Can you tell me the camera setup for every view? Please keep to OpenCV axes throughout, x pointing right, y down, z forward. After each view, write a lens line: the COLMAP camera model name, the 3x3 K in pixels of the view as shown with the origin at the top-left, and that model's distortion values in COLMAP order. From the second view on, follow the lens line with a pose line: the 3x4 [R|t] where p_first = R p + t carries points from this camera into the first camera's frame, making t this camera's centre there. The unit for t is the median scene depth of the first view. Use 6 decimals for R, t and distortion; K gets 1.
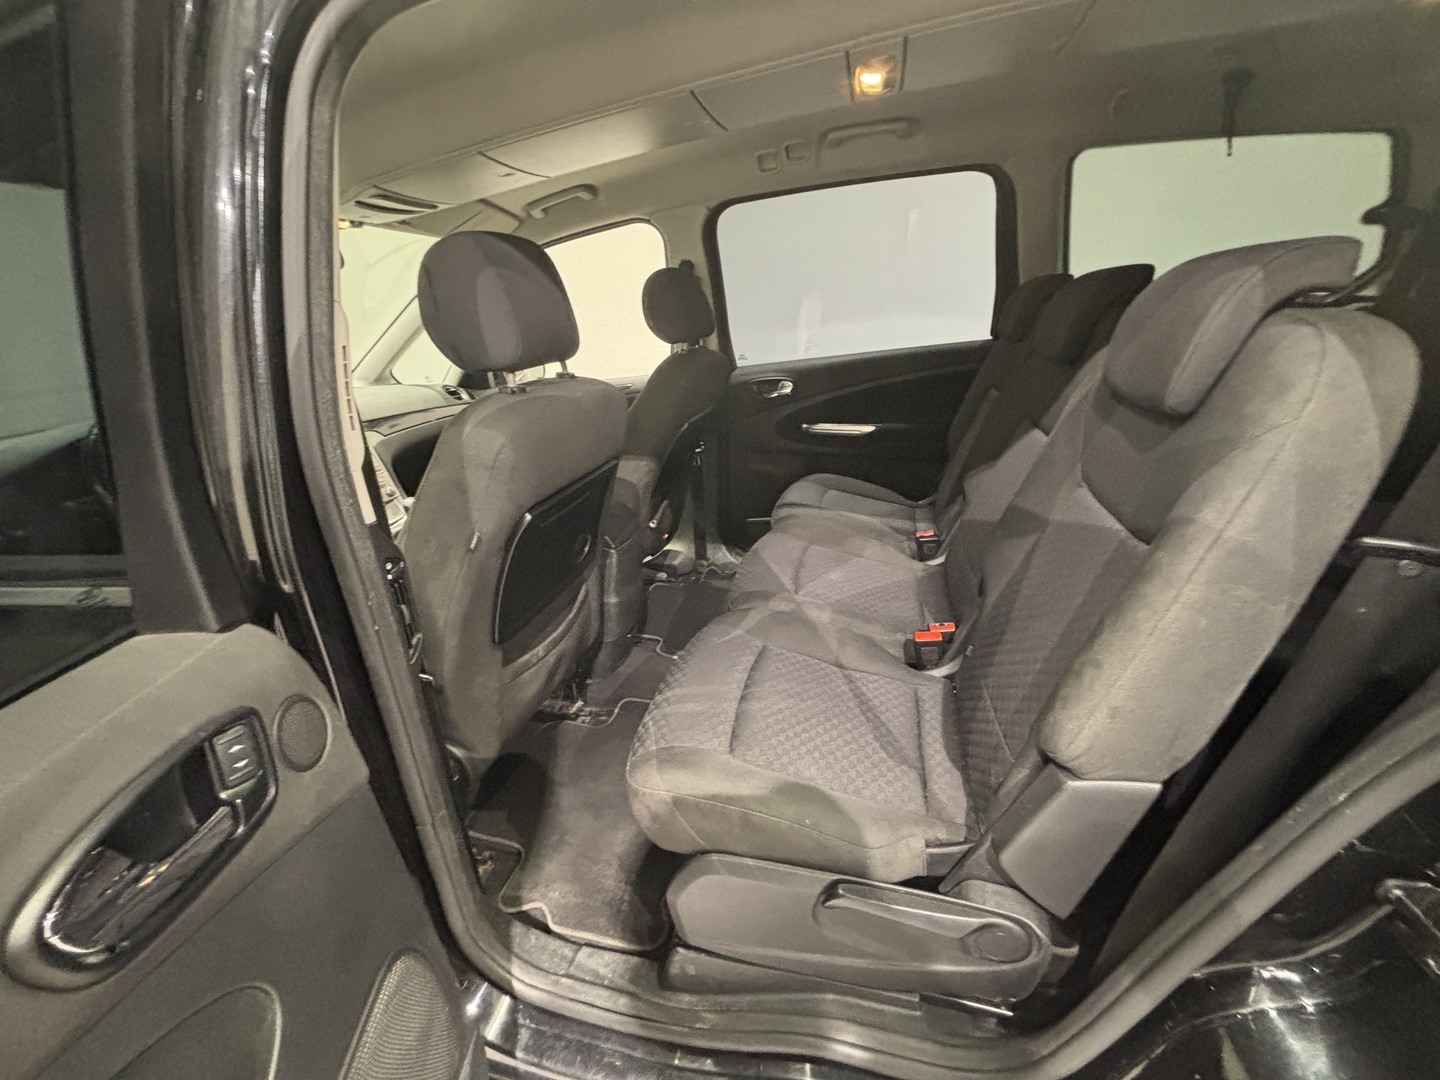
lens RADIAL K [[578.7, 0, 720.0], [0, 578.7, 540.0], [0, 0, 1]] dist [-0.000160, 0.000082]
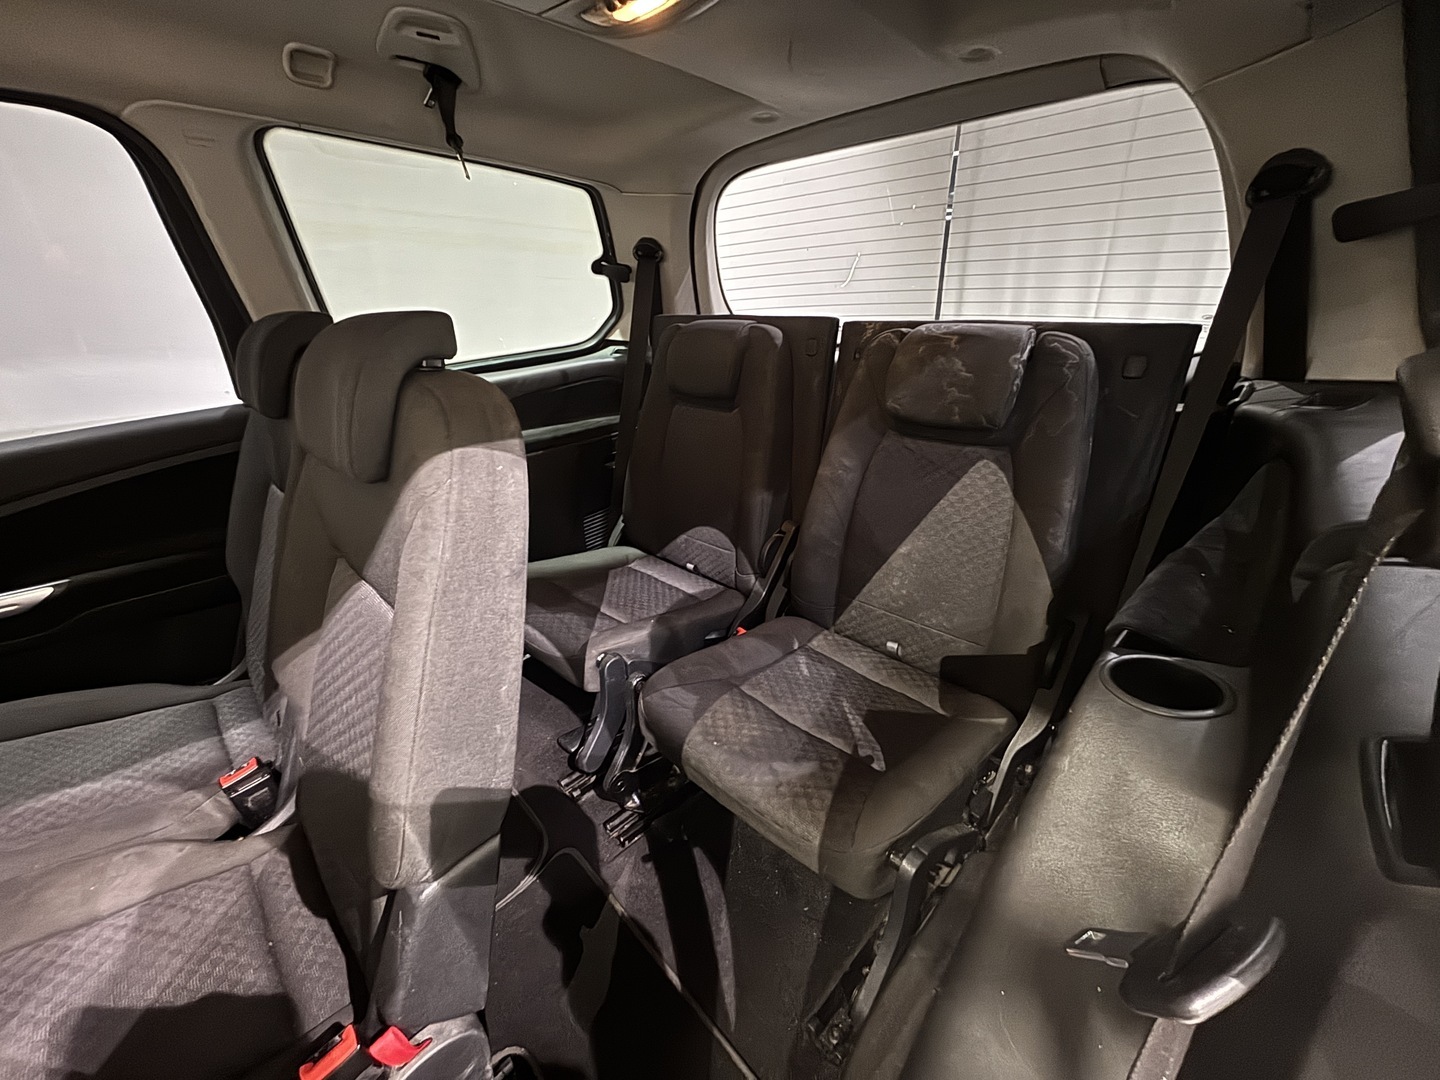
lens RADIAL K [[576.4, 0, 717.8], [0, 576.4, 516.3], [0, 0, 1]] dist [-0.001180, -0.000095]
pose [[0.481482, -0.269903, 0.833863, 0.188759], [0.347638, 0.932174, 0.100994, -0.135042], [-0.804564, 0.241255, 0.542653, 0.293857]]
